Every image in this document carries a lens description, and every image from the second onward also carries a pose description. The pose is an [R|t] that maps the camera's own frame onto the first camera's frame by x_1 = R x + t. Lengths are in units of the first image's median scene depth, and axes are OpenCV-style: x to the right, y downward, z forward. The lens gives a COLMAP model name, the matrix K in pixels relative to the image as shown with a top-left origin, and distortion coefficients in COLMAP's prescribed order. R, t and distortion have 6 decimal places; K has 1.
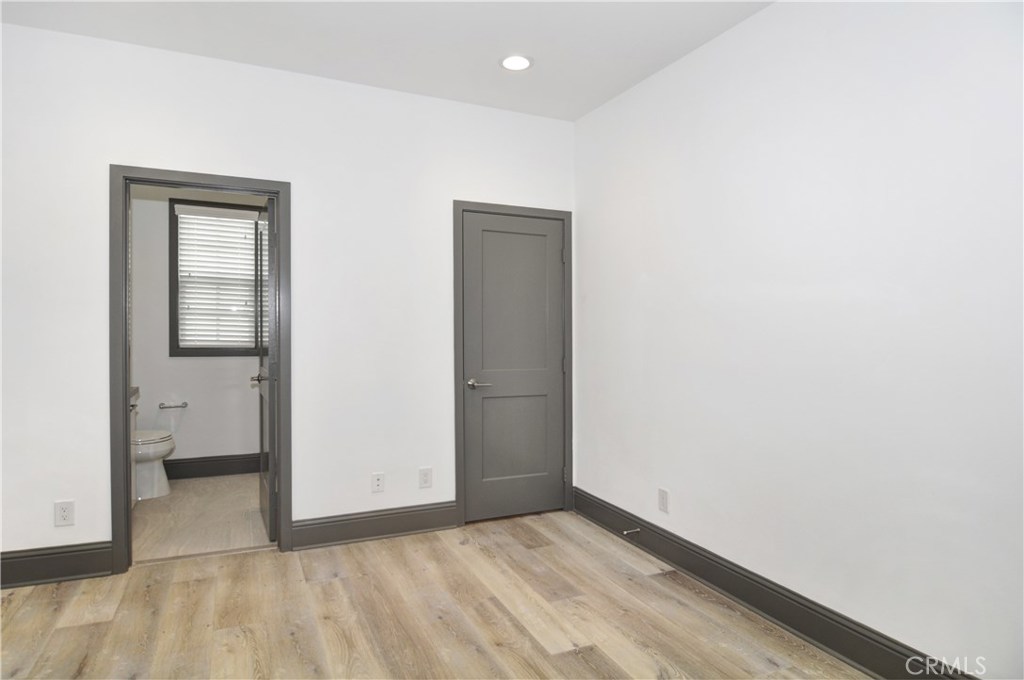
lens RADIAL K [[556.3, 0, 511.3], [0, 556.3, 341.6], [0, 0, 1]] dist [-0.013309, -0.003653]
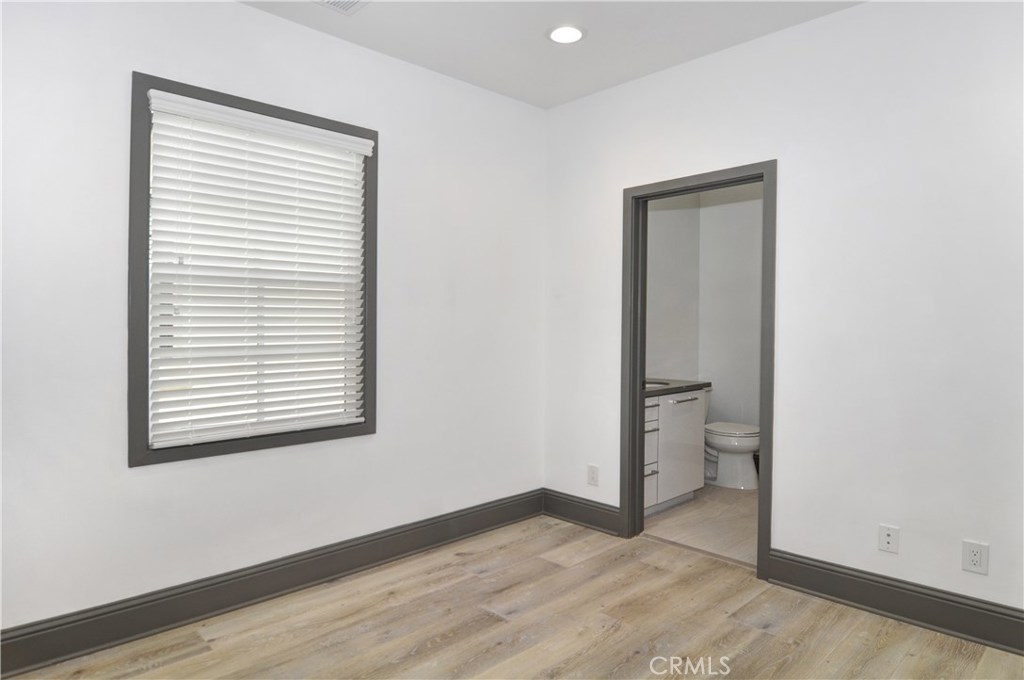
lens RADIAL K [[556.3, 0, 508.7], [0, 556.3, 340.3], [0, 0, 1]] dist [-0.013309, -0.003653]
pose [[0.372434, 0.009439, -0.928011, 0.290774], [-0.010489, 0.999927, 0.005960, -0.003067], [0.927999, 0.007514, 0.372506, 0.332444]]
